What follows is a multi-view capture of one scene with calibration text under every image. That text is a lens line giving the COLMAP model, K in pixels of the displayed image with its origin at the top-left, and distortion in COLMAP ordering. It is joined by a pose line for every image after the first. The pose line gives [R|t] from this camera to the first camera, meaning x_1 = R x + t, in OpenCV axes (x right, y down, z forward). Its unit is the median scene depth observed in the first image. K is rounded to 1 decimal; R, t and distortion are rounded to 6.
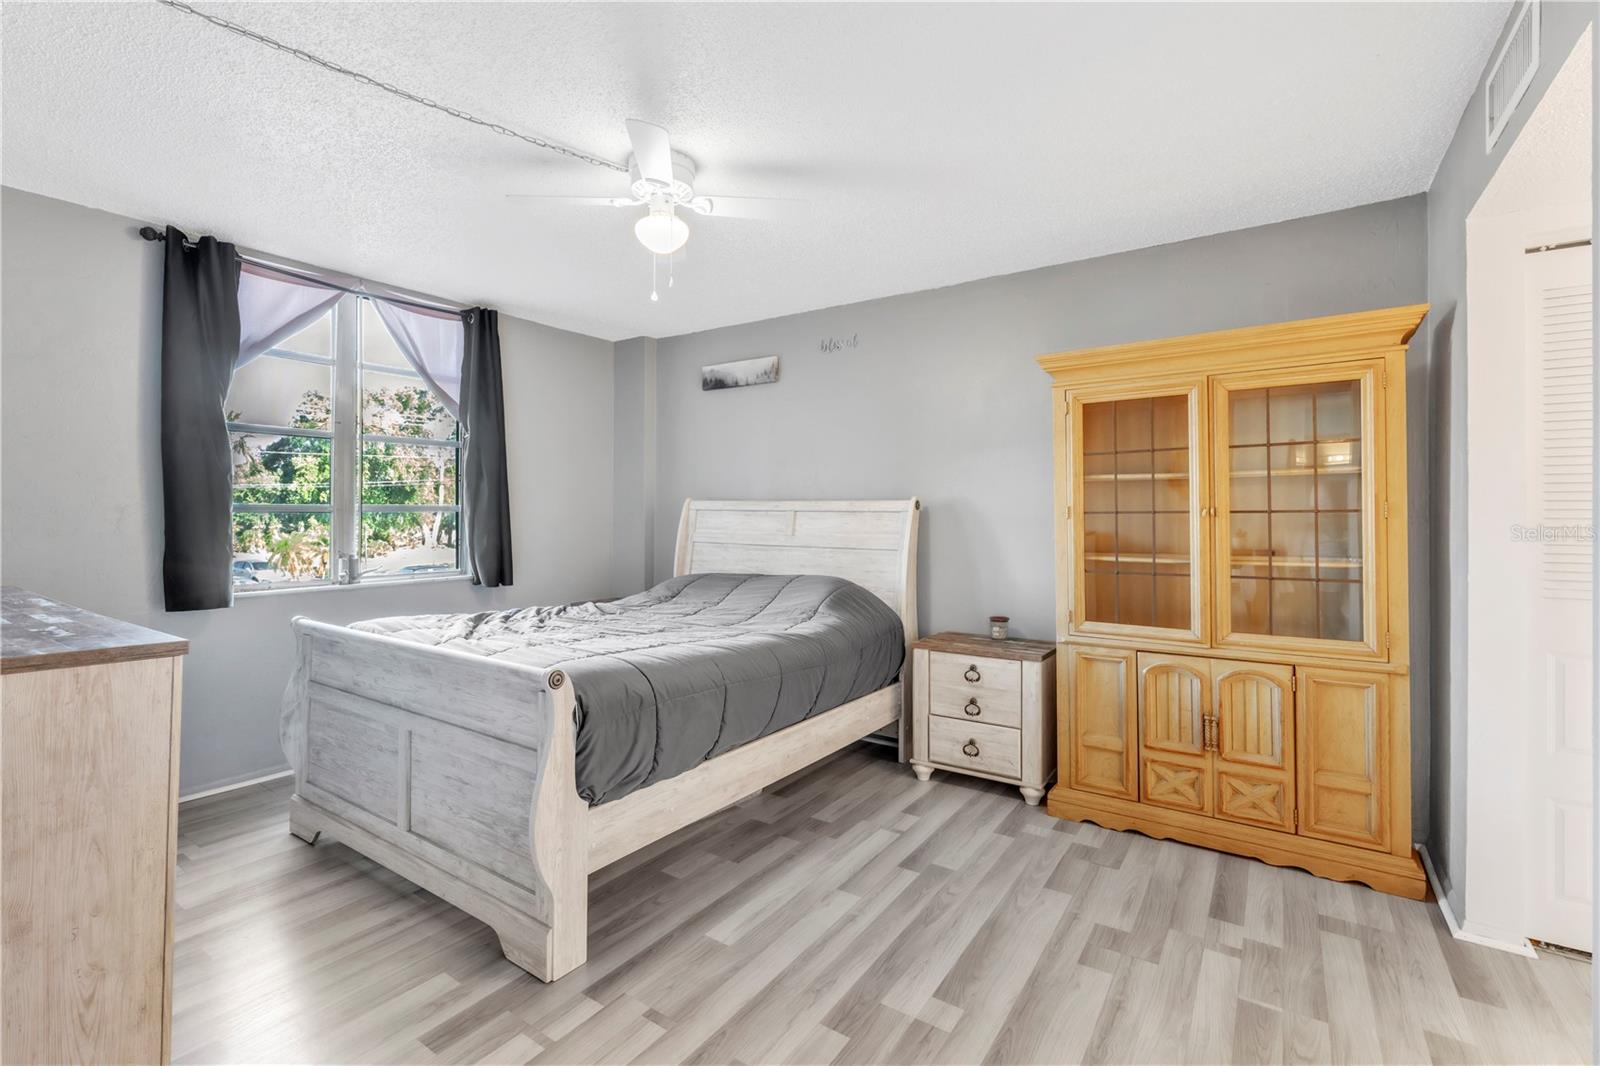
lens RADIAL K [[708.1, 0, 787.9], [0, 708.1, 503.6], [0, 0, 1]] dist [-0.007871, -0.000004]
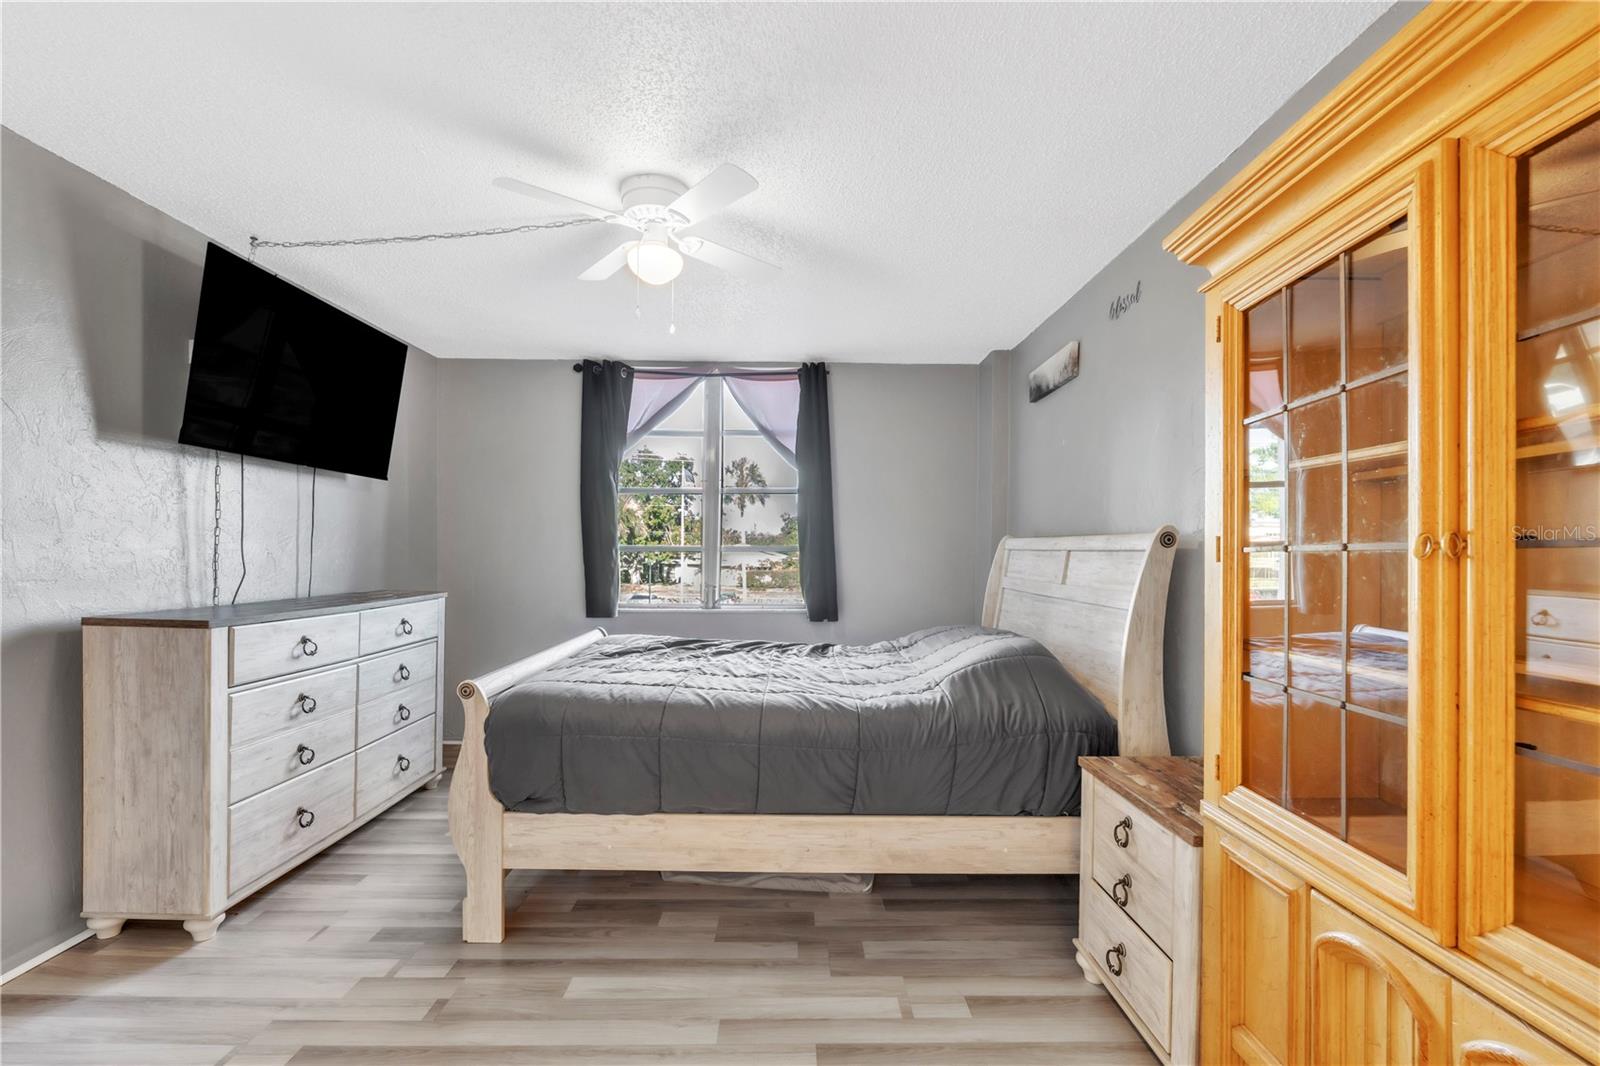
lens RADIAL K [[708.1, 0, 817.3], [0, 708.1, 562.0], [0, 0, 1]] dist [-0.007871, -0.000004]
pose [[0.587322, 0.012283, -0.809260, 0.633982], [0.006169, 0.999788, 0.019652, 0.009022], [0.809330, -0.016534, 0.587121, 0.513157]]
